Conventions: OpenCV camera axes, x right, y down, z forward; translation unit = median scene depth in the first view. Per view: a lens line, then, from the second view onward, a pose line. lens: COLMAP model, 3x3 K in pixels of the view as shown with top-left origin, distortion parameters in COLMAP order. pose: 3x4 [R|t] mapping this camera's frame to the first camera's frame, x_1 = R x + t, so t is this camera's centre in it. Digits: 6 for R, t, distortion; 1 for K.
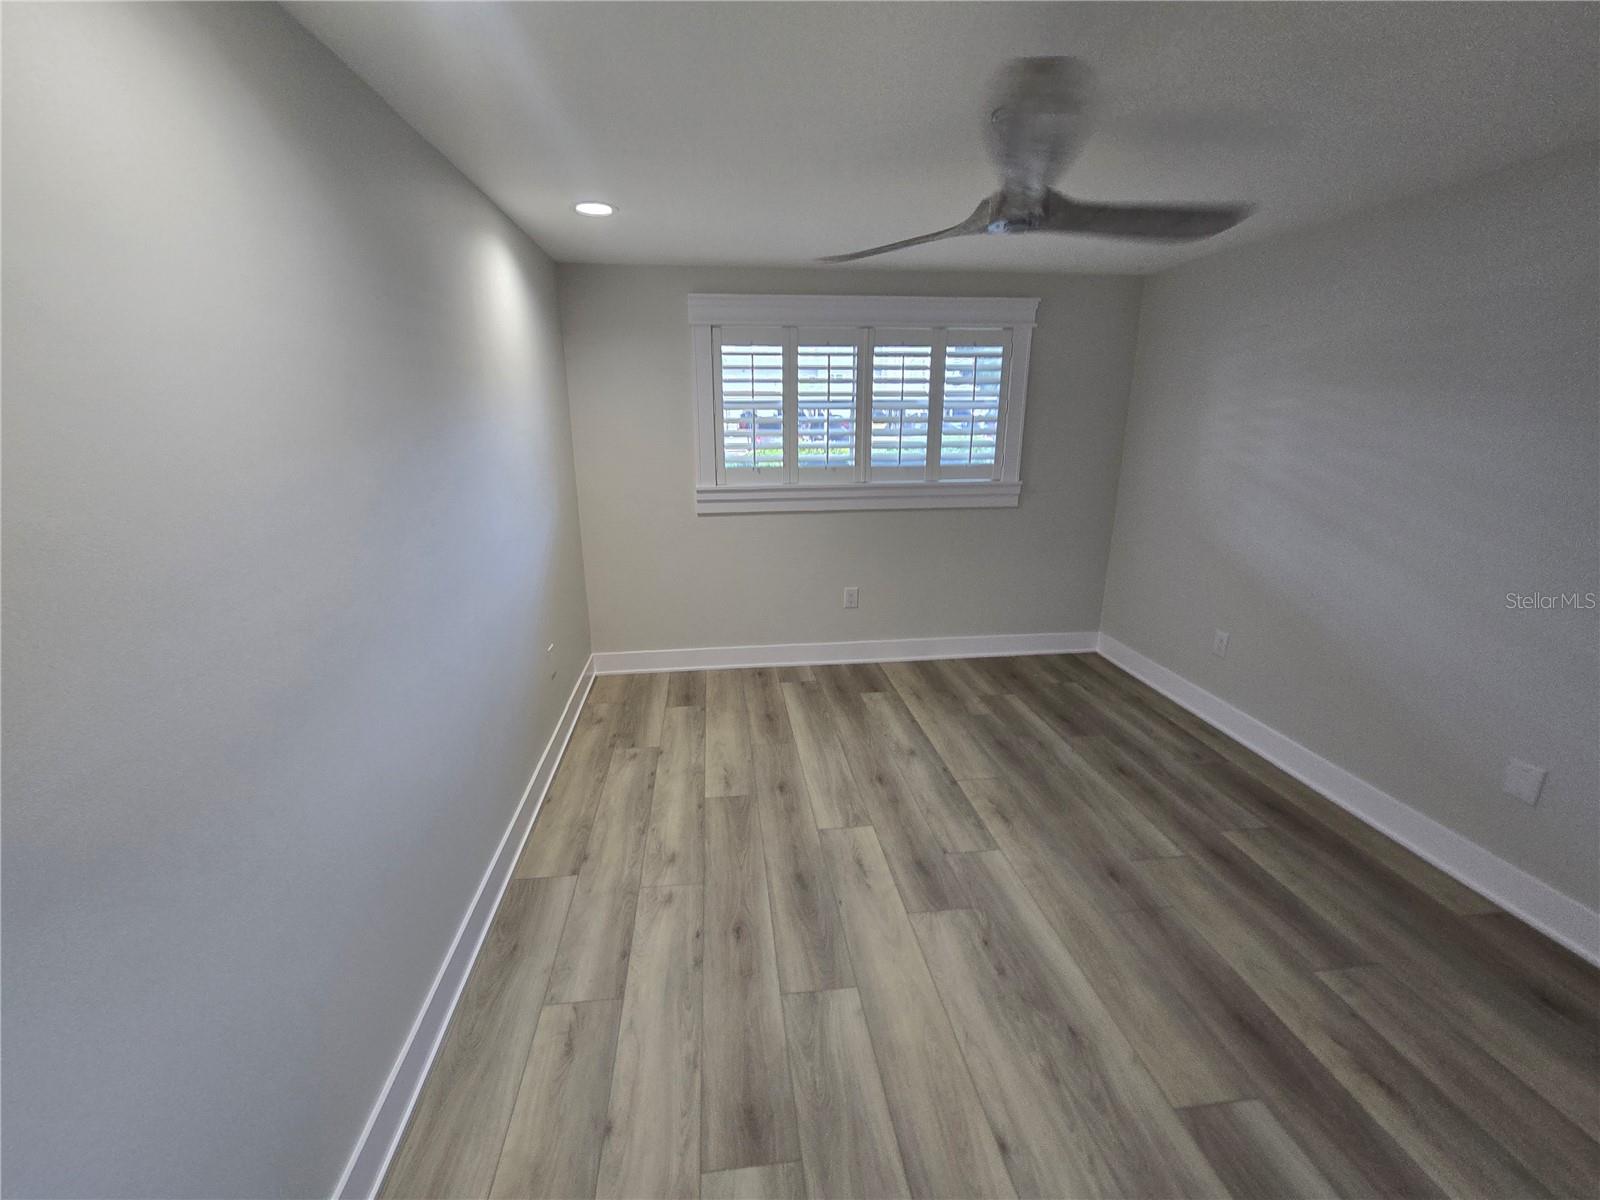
lens RADIAL K [[666.8, 0, 782.3], [0, 666.8, 600.8], [0, 0, 1]] dist [-0.003290, -0.000227]
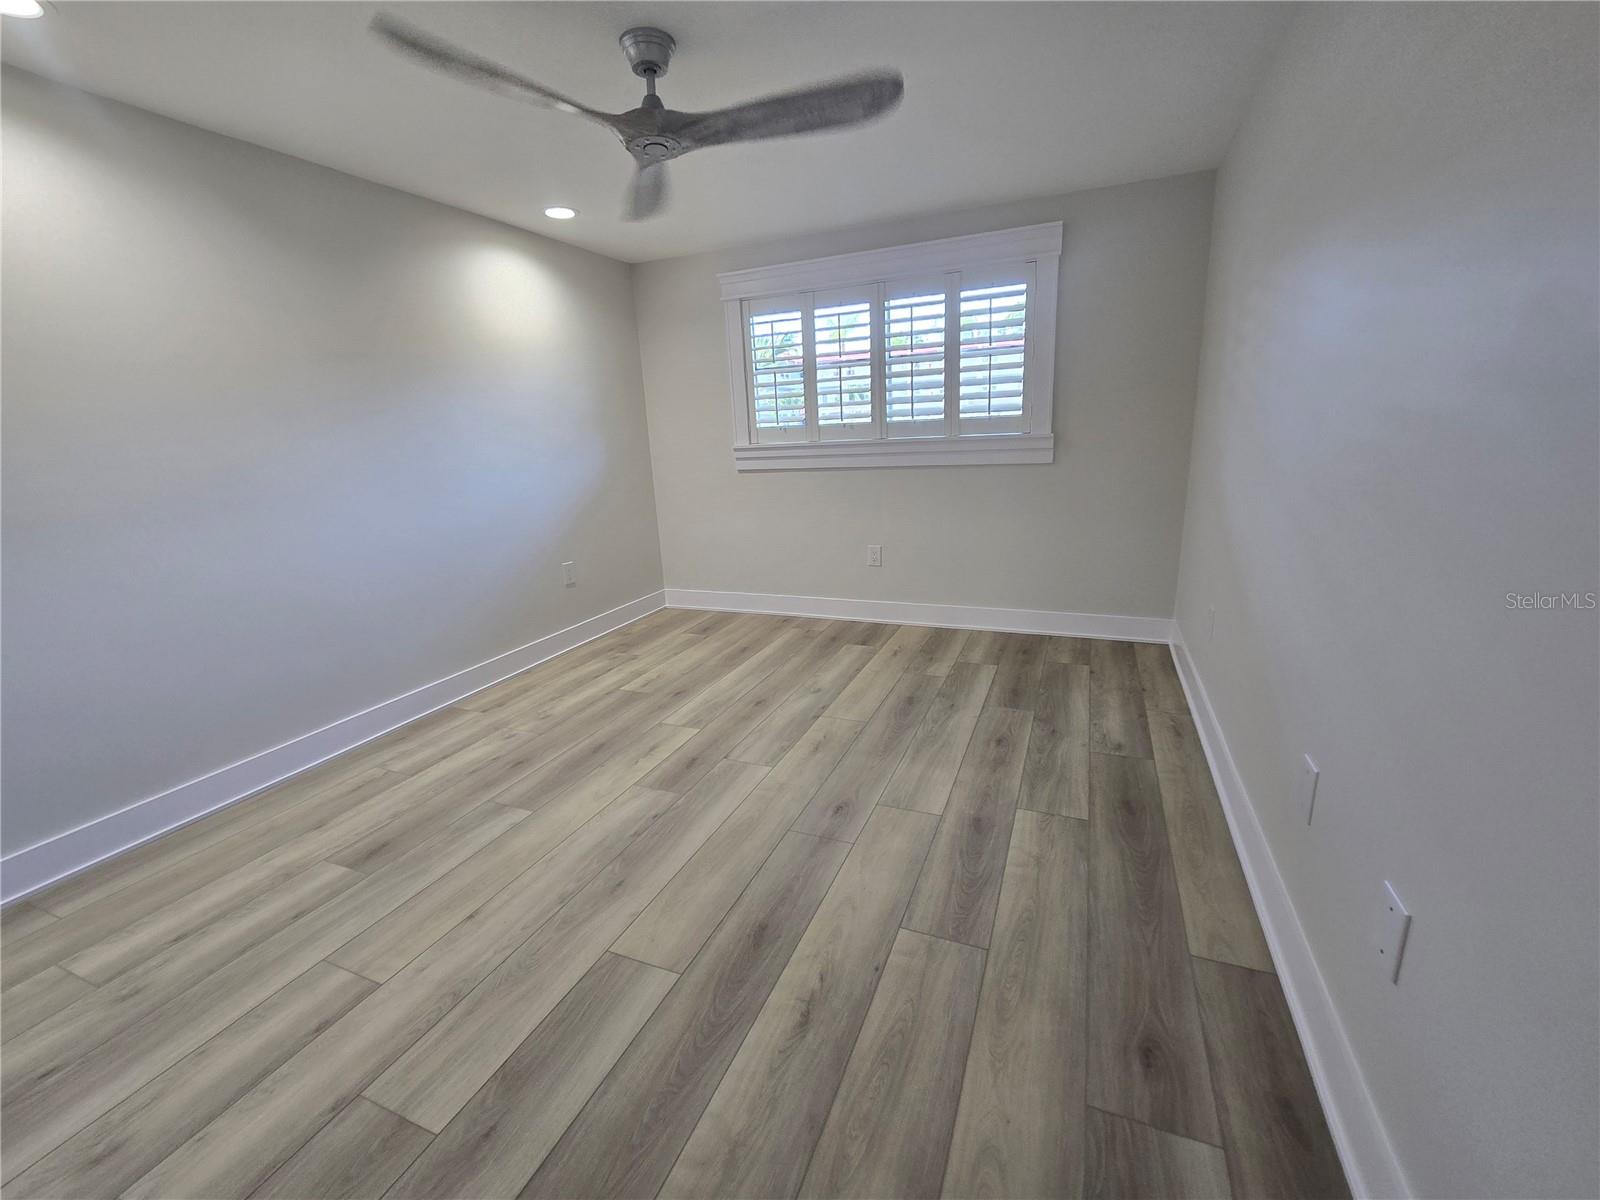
lens RADIAL K [[657.8, 0, 798.5], [0, 657.8, 601.9], [0, 0, 1]] dist [-0.009013, 0.002799]
pose [[0.872339, 0.091497, -0.480263, 0.650048], [-0.097356, 0.995168, 0.012759, 0.084457], [0.479109, 0.035627, 0.877032, 0.104171]]
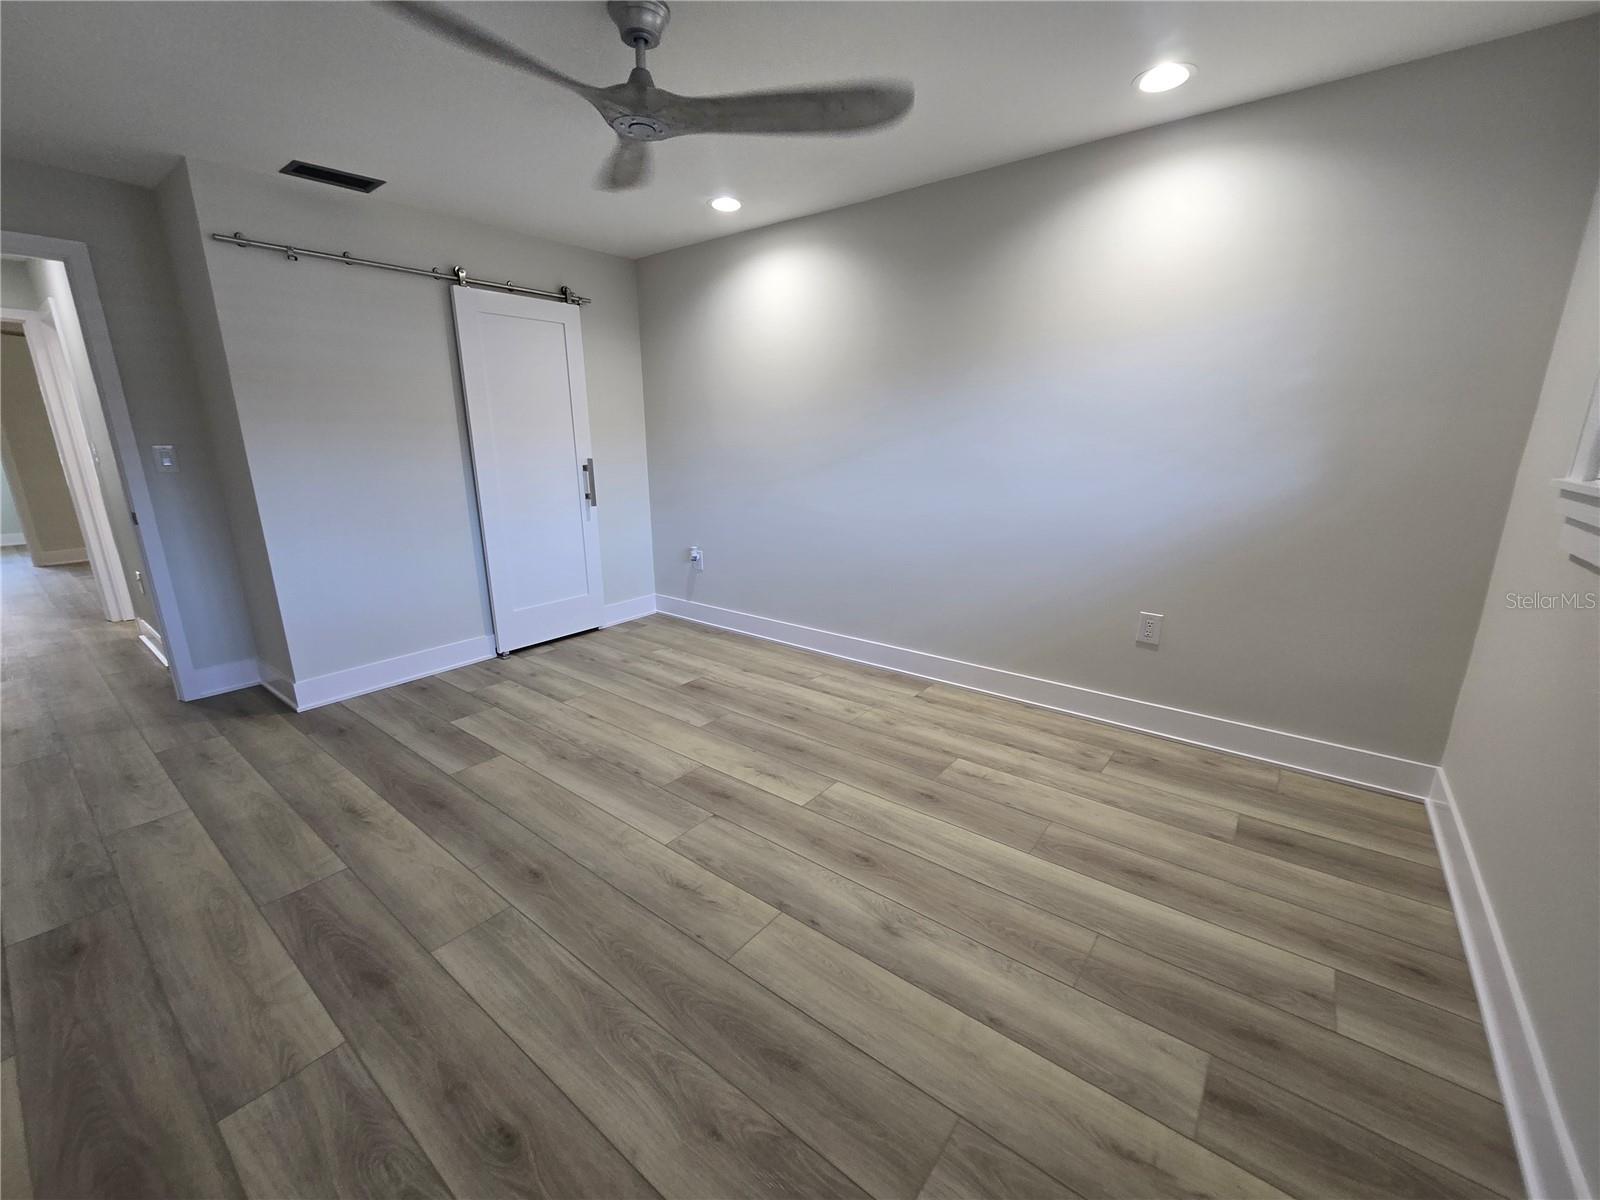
lens RADIAL K [[657.8, 0, 798.5], [0, 657.8, 601.9], [0, 0, 1]] dist [-0.009013, 0.002799]
pose [[-0.695814, 0.188470, -0.693053, 0.577321], [-0.193049, 0.880368, 0.433227, -0.229267], [0.691791, 0.435238, -0.576188, 1.159925]]
